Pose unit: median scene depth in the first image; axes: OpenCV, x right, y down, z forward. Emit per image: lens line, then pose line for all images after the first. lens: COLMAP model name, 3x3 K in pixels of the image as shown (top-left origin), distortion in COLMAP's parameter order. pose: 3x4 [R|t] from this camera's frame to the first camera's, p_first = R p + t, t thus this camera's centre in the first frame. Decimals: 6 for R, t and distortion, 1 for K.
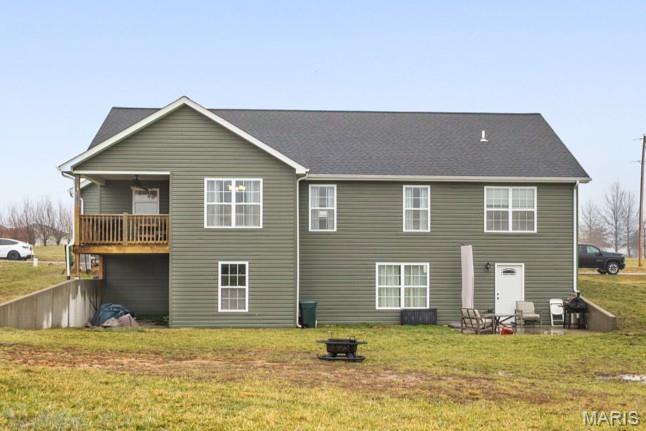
lens RADIAL K [[281.8, 0, 322.5], [0, 281.8, 214.5], [0, 0, 1]] dist [0.012045, -0.003521]
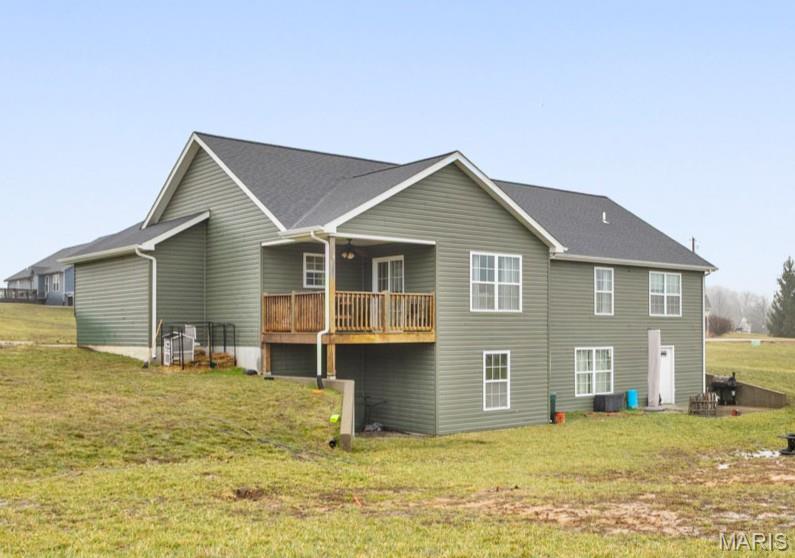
lens RADIAL K [[331.6, 0, 397.2], [0, 331.6, 279.7], [0, 0, 1]] dist [-0.002383, -0.000119]
pose [[0.963940, 0.040306, 0.263049, -0.860593], [-0.038220, 0.999184, -0.013044, -0.023625], [-0.263360, 0.002520, 0.964694, 0.107229]]
